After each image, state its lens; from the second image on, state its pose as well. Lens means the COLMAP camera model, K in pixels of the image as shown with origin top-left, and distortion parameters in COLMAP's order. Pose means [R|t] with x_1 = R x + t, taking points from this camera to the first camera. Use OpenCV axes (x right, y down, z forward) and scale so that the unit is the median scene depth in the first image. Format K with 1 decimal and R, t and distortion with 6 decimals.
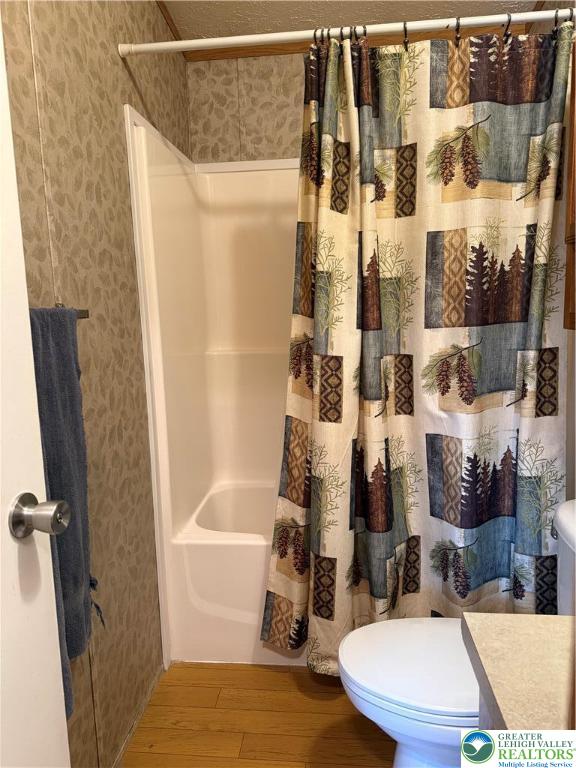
lens RADIAL K [[534.3, 0, 286.6], [0, 534.3, 381.0], [0, 0, 1]] dist [0.057567, -0.078345]
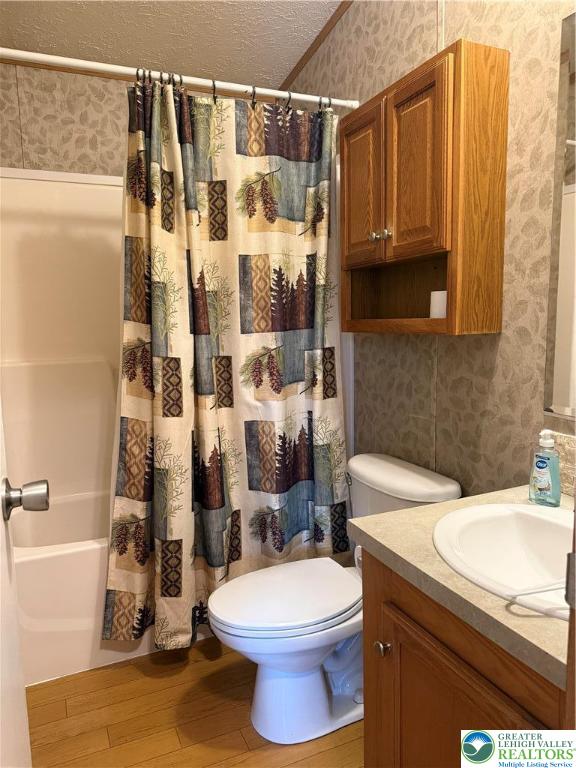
lens RADIAL K [[534.3, 0, 283.3], [0, 534.3, 385.0], [0, 0, 1]] dist [0.057567, -0.078345]
pose [[0.866872, -0.055136, 0.495473, -0.265538], [0.070169, 0.997466, -0.011769, 0.038915], [-0.493568, 0.044969, 0.868544, -0.091129]]
